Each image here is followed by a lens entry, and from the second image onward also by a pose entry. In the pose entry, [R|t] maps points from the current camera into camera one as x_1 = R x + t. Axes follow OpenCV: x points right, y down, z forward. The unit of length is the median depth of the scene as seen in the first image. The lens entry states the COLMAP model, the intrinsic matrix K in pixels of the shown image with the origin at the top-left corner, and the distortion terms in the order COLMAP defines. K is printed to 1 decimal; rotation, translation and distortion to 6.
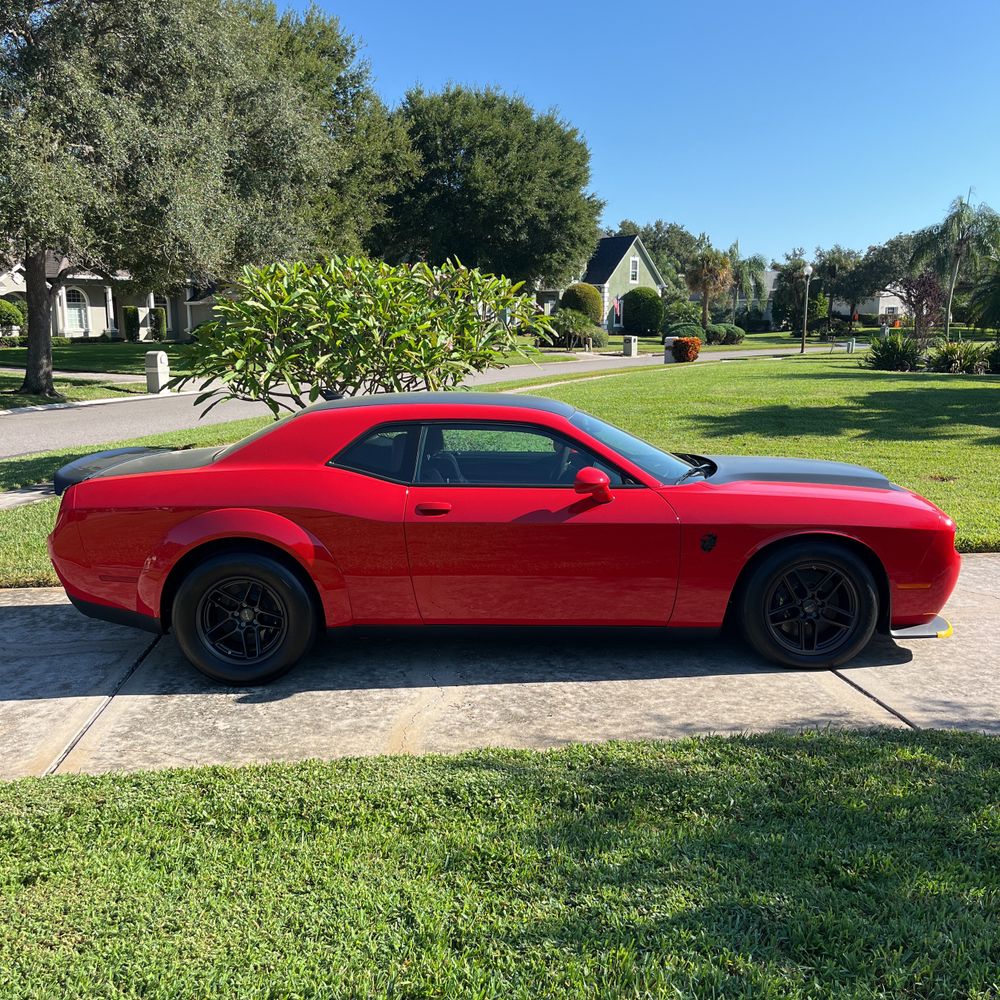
lens RADIAL K [[1017.5, 0, 497.6], [0, 1017.5, 476.7], [0, 0, 1]] dist [0.062185, -0.108519]
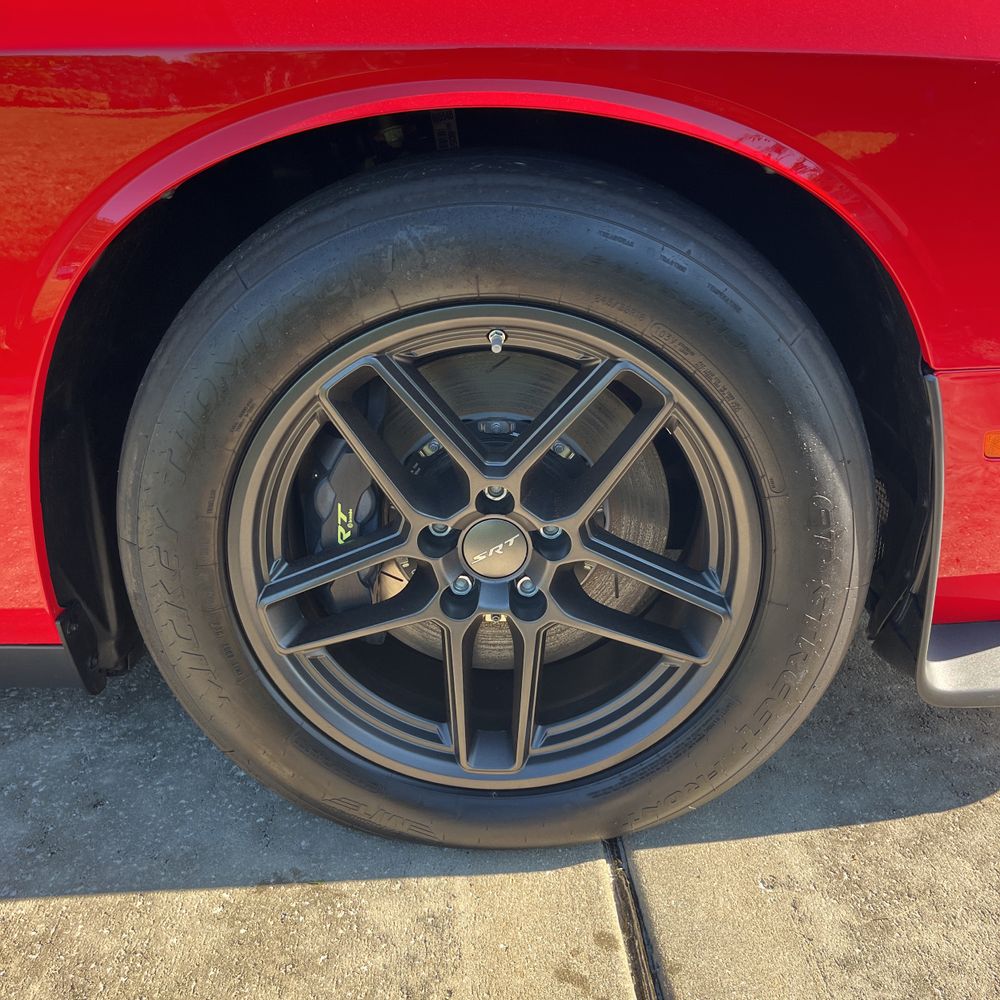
lens RADIAL K [[1027.1, 0, 499.7], [0, 1027.1, 485.9], [0, 0, 1]] dist [0.016943, 0.013306]
pose [[0.998198, -0.010289, -0.059119, 0.130899], [0.025210, 0.965934, 0.257559, 0.027977], [0.054455, -0.258585, 0.964452, 0.340334]]
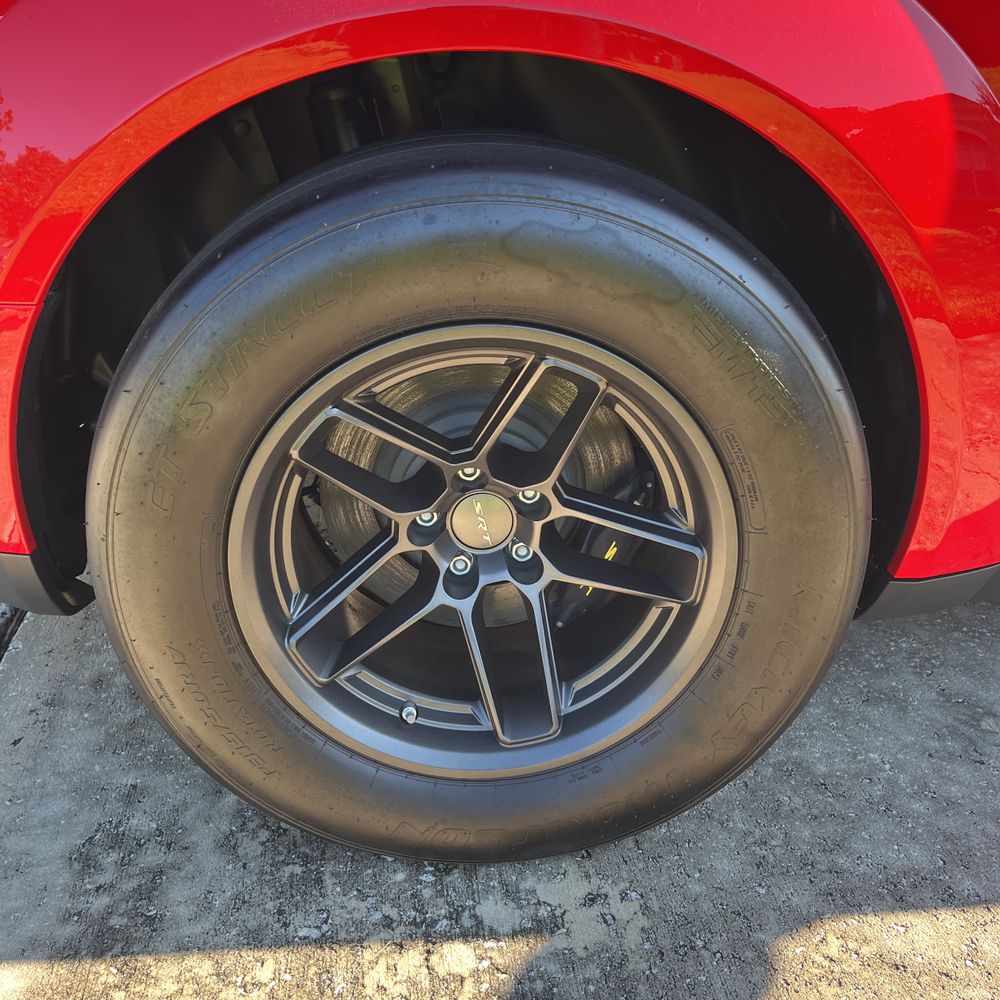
lens RADIAL K [[1017.7, 0, 500.0], [0, 1017.7, 500.0], [0, 0, 1]] dist [0.033249, -0.026809]
pose [[0.998841, -0.019753, 0.043901, -0.103575], [0.005641, 0.953685, 0.300754, 0.030315], [-0.047809, -0.300158, 0.952691, 0.338238]]
